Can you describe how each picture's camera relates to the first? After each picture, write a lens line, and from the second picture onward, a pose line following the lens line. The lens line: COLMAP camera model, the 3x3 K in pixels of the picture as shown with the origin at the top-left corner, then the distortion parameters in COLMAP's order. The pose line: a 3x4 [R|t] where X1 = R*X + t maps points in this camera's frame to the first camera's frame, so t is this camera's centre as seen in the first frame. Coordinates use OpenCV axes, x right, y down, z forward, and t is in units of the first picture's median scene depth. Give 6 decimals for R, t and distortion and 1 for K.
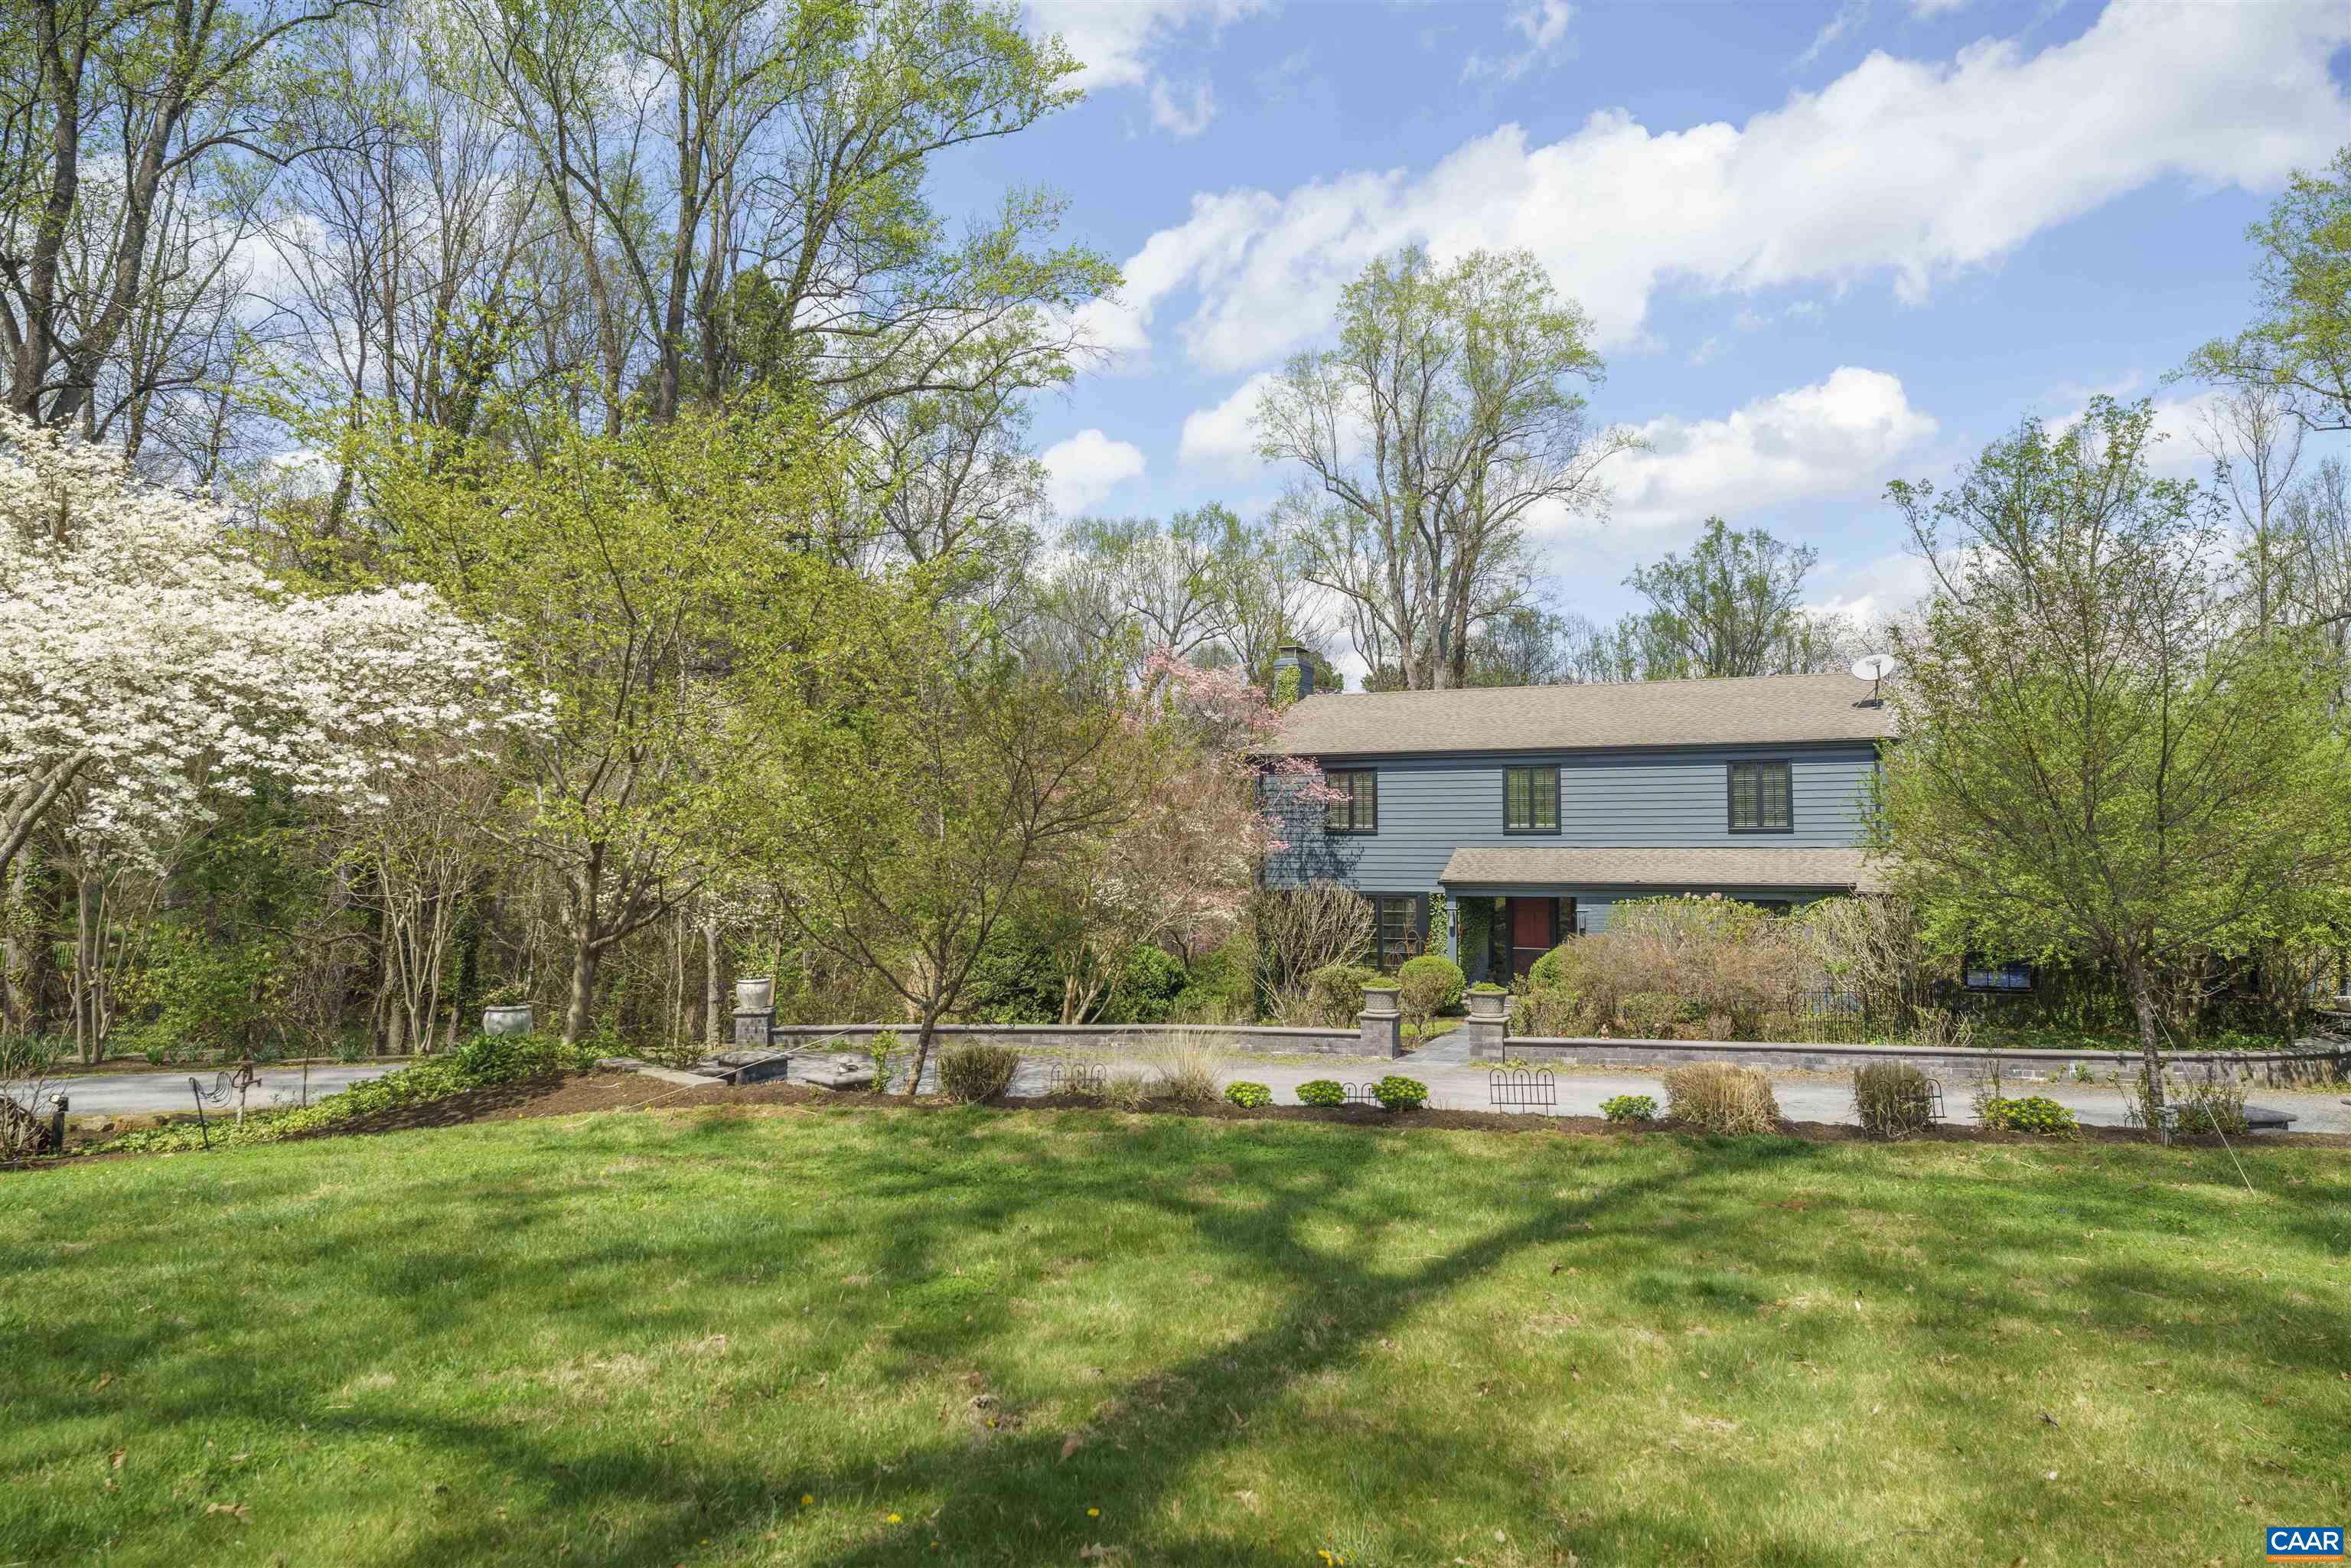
lens RADIAL K [[1403.4, 0, 1175.5], [0, 1403.4, 784.0], [0, 0, 1]] dist [-0.000094, 0.000143]
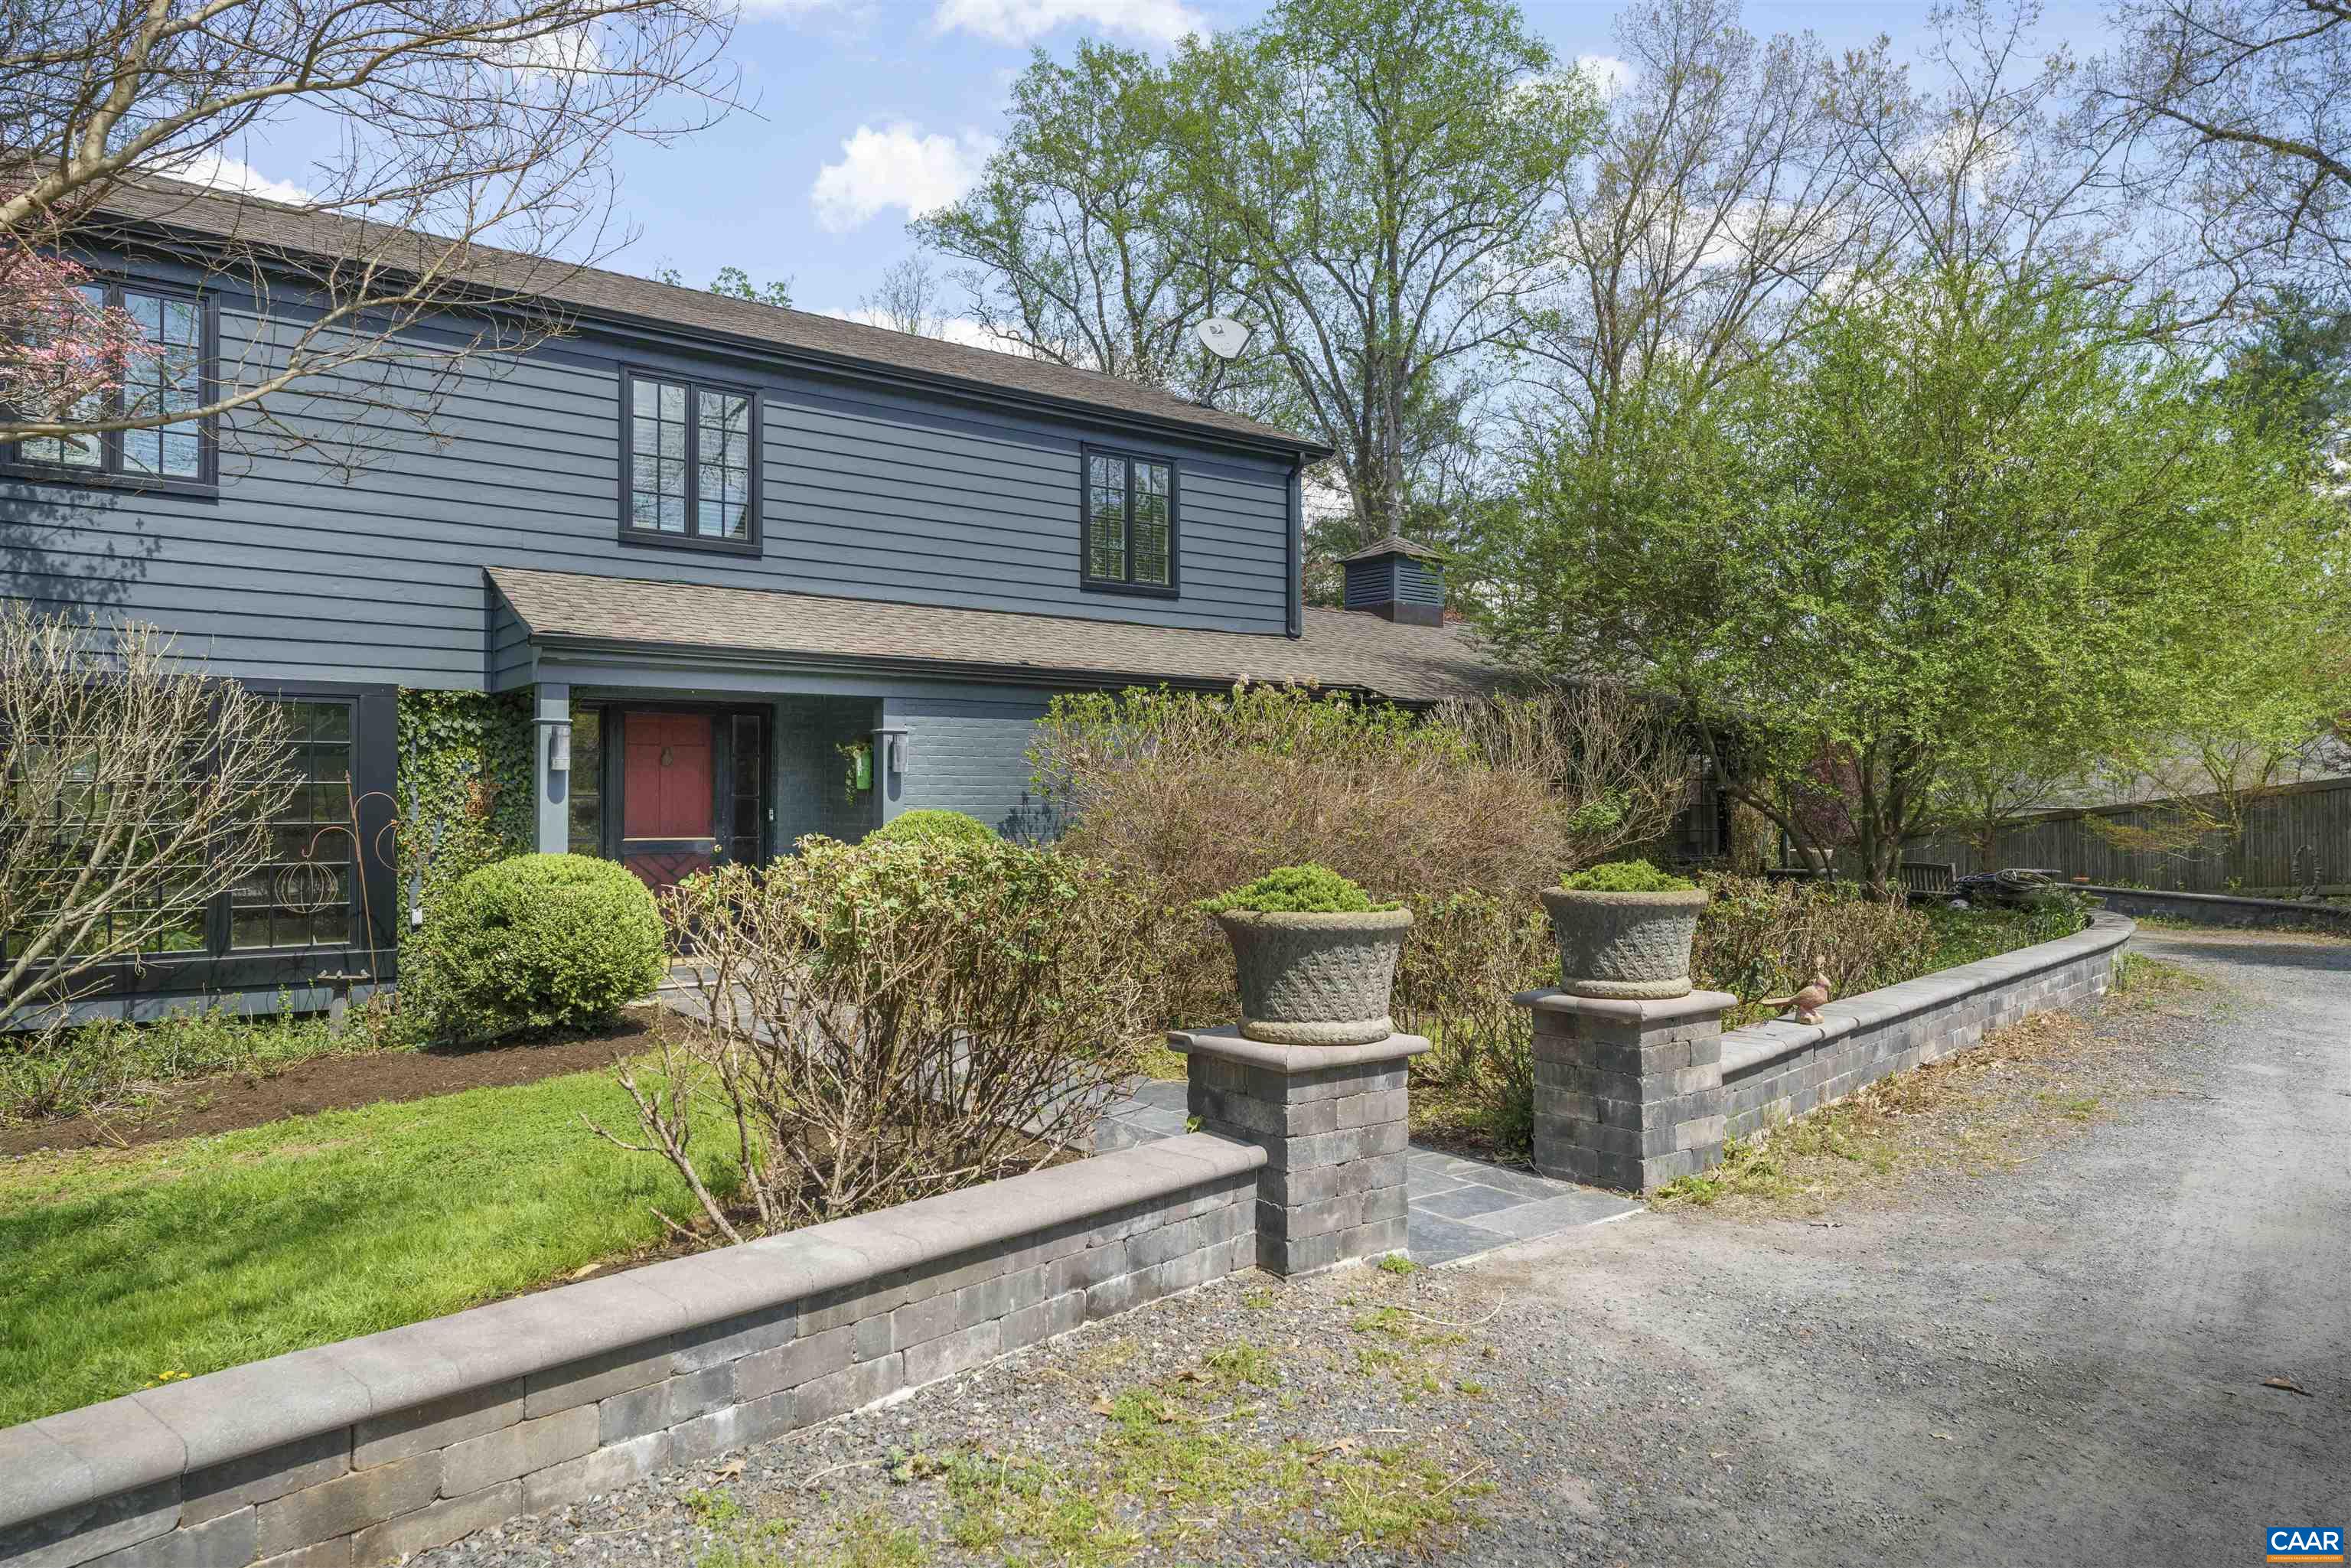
lens RADIAL K [[1427.3, 0, 1137.1], [0, 1427.3, 787.2], [0, 0, 1]] dist [-0.000091, -0.001164]
pose [[0.500960, 0.012137, 0.865386, -0.031659], [-0.038429, 0.999227, 0.008231, 0.095933], [-0.864617, -0.037379, 0.501039, 0.697540]]
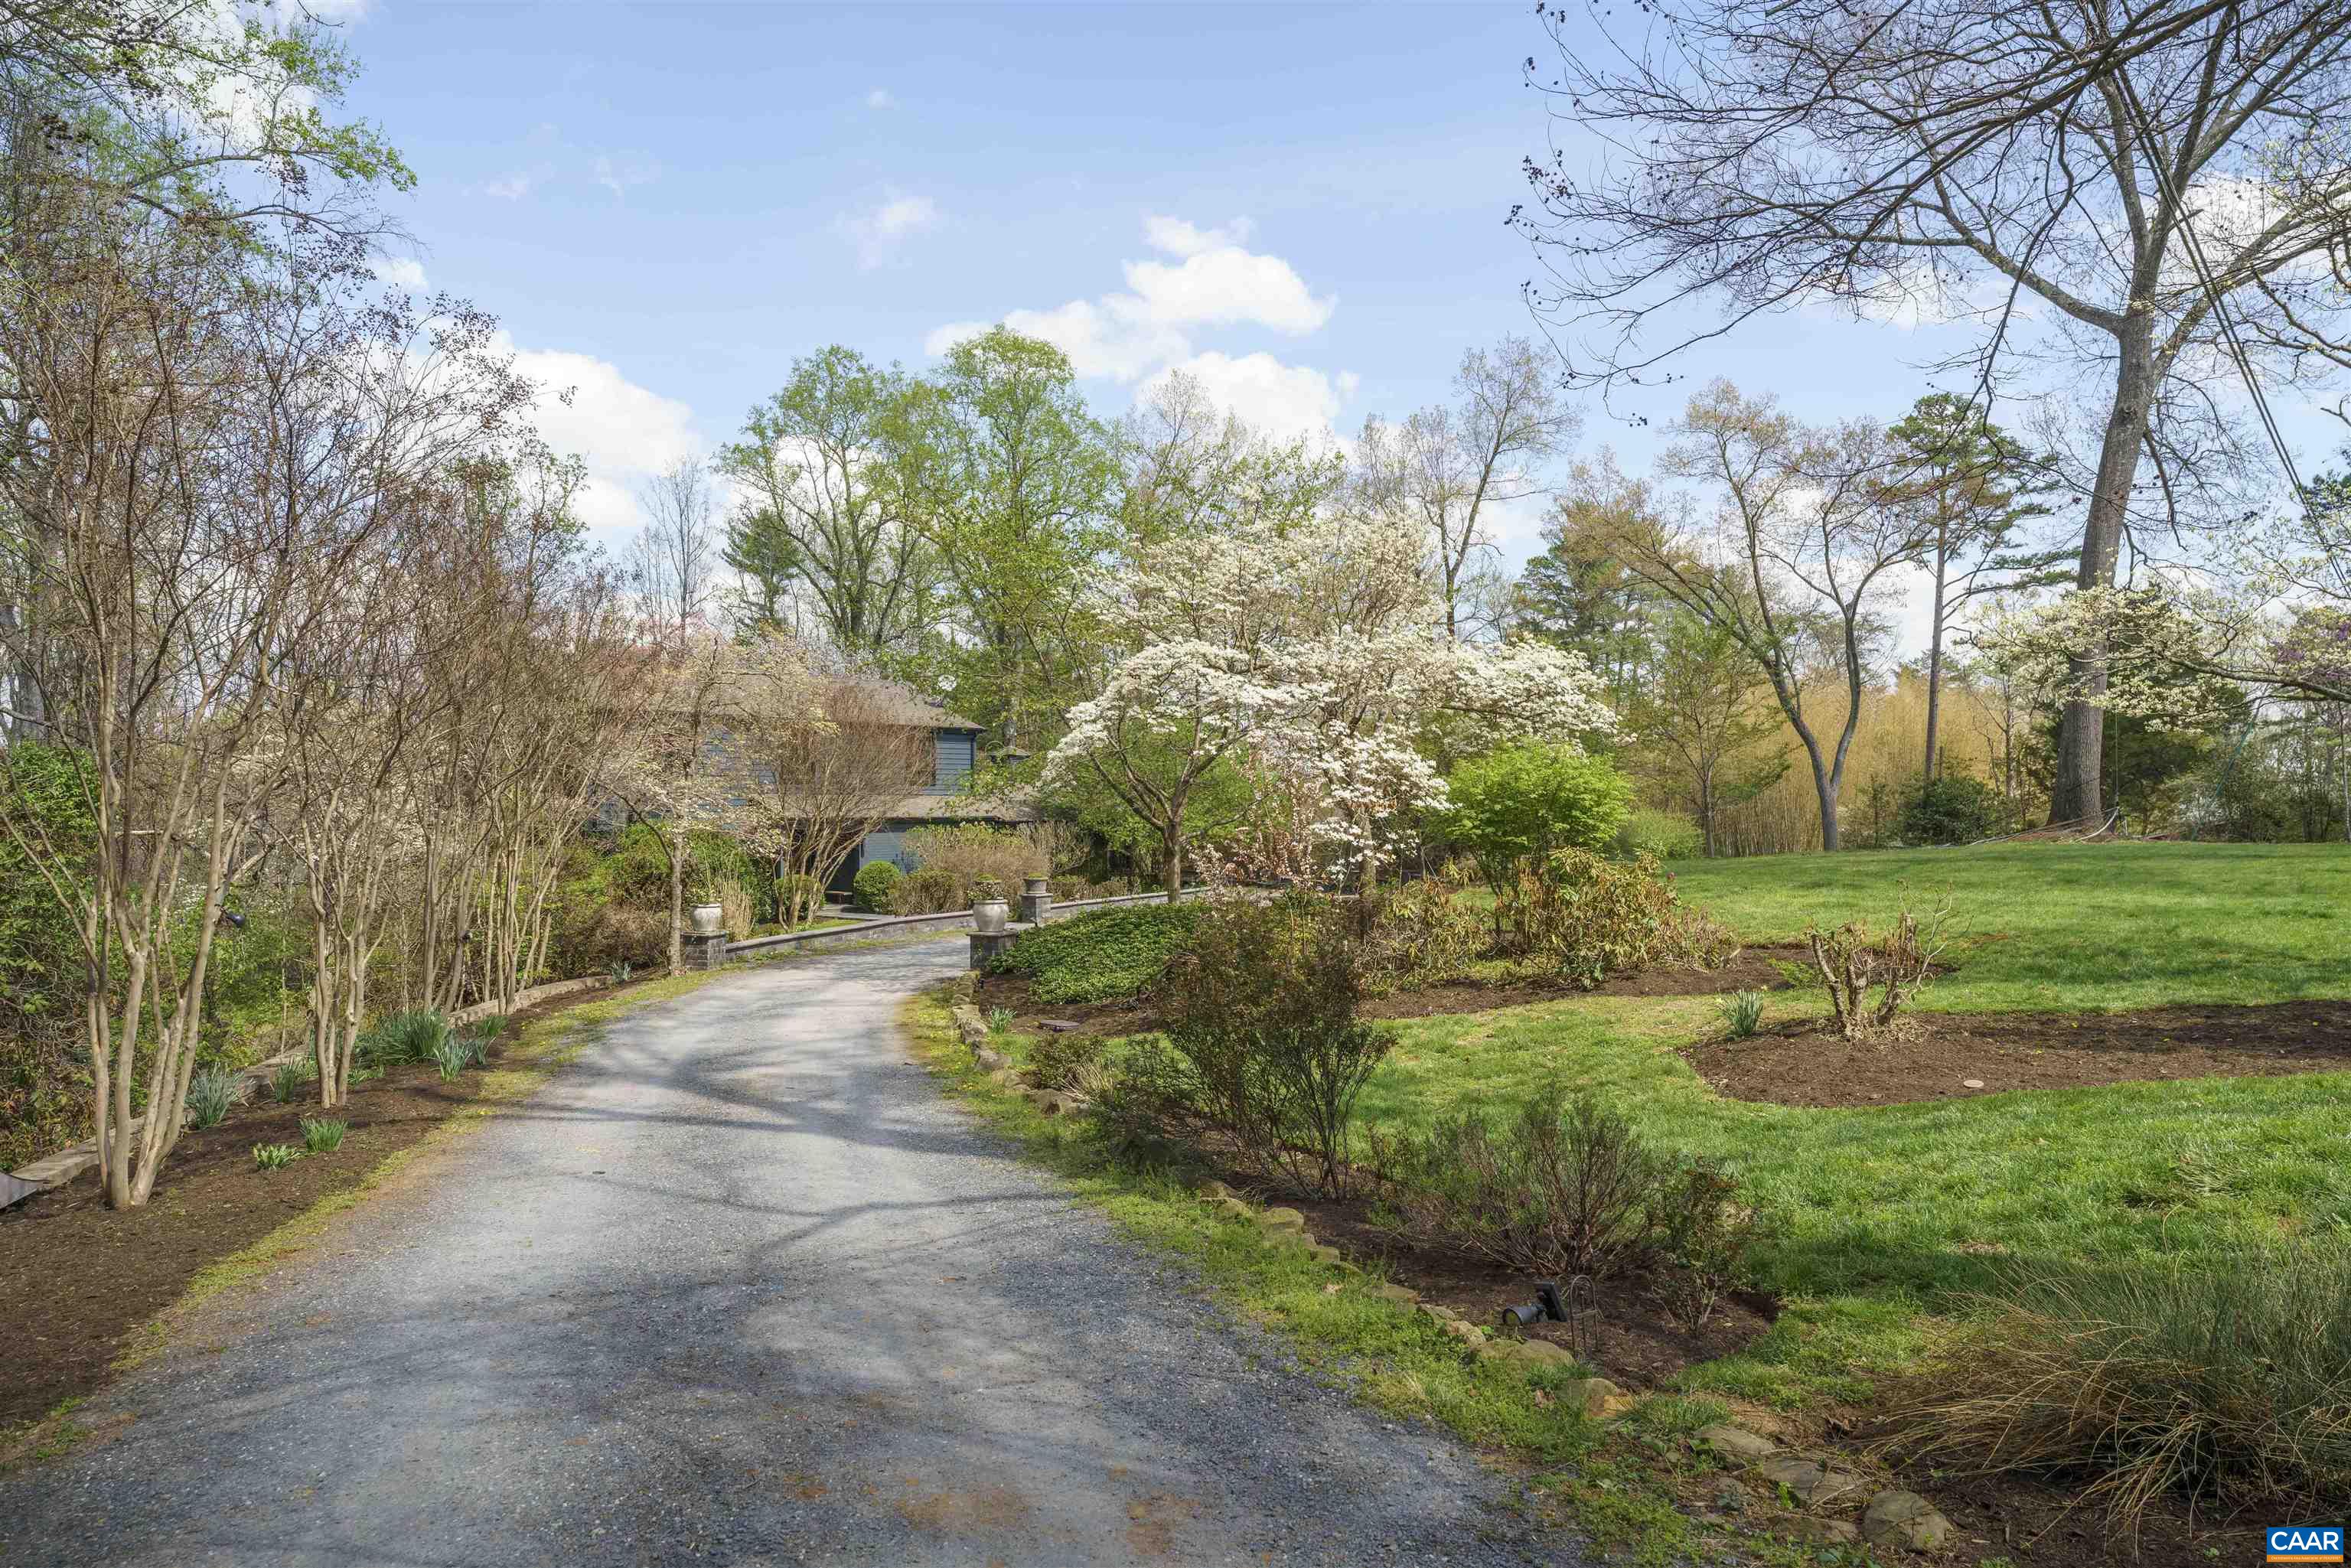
lens RADIAL K [[1403.4, 0, 1175.5], [0, 1403.4, 784.0], [0, 0, 1]] dist [-0.000094, 0.000143]
pose [[0.245782, 0.020864, 0.969101, -0.960215], [-0.037672, 0.999219, -0.011958, 0.039238], [-0.968593, -0.033569, 0.246376, 0.330978]]
